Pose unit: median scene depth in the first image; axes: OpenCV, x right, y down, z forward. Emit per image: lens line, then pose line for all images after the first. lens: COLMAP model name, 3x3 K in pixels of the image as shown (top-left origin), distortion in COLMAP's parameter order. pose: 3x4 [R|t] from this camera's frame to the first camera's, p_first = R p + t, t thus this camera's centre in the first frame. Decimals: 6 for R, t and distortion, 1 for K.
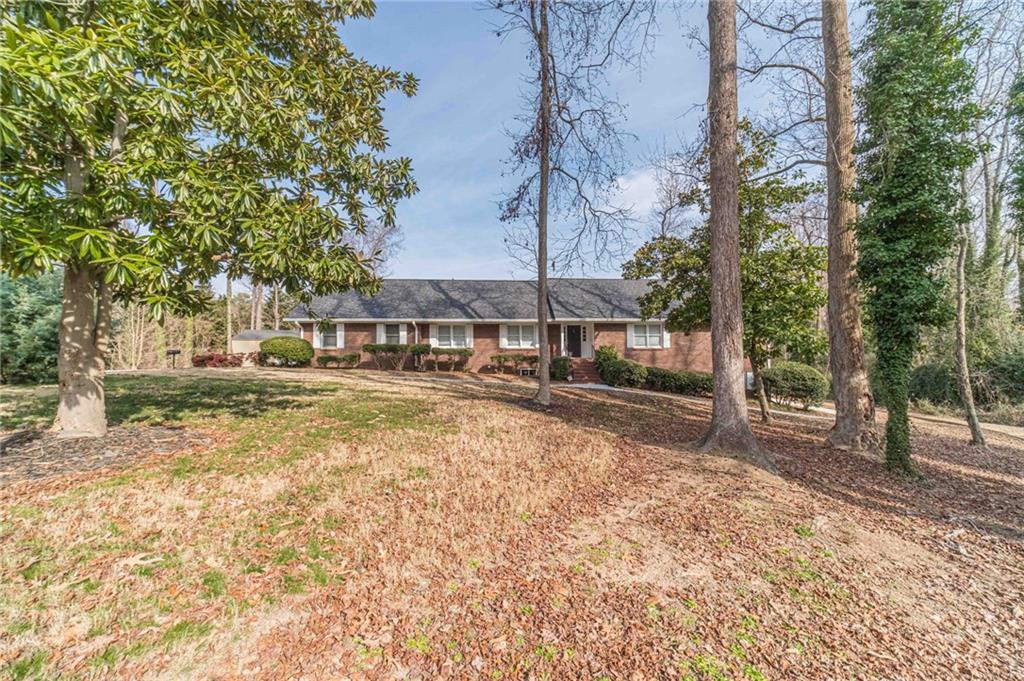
lens RADIAL K [[409.4, 0, 509.2], [0, 409.4, 338.5], [0, 0, 1]] dist [0.001918, 0.000186]
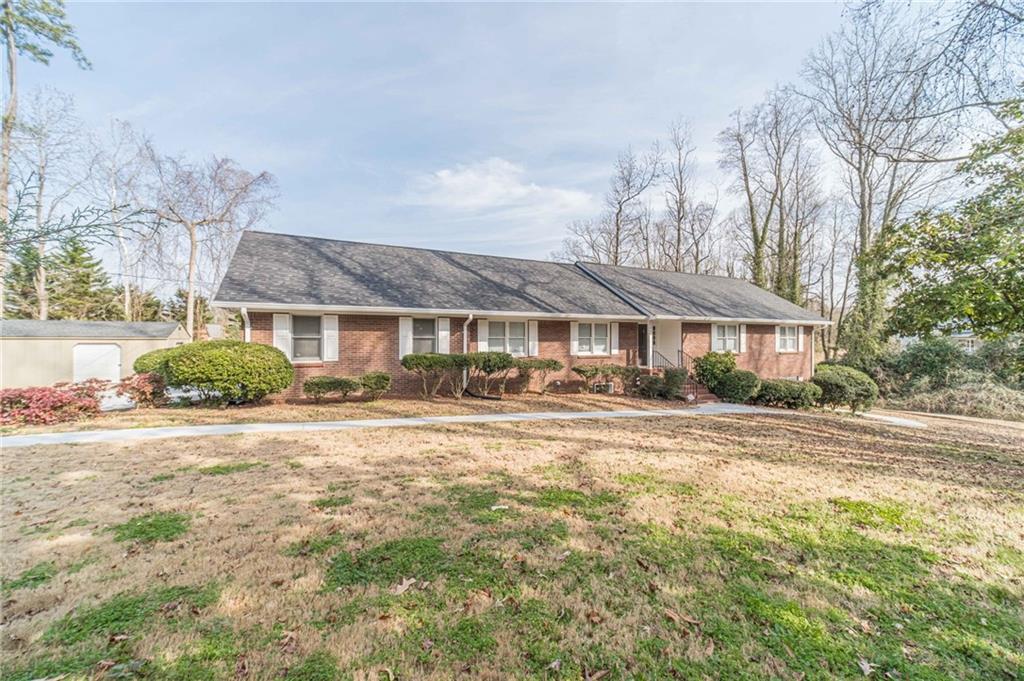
lens RADIAL K [[409.4, 0, 509.2], [0, 409.4, 338.5], [0, 0, 1]] dist [0.001918, 0.000186]
pose [[0.915163, 0.000851, 0.403084, -0.401539], [-0.007526, 0.999860, 0.014977, -0.015324], [-0.403014, -0.016740, 0.915041, 0.407151]]
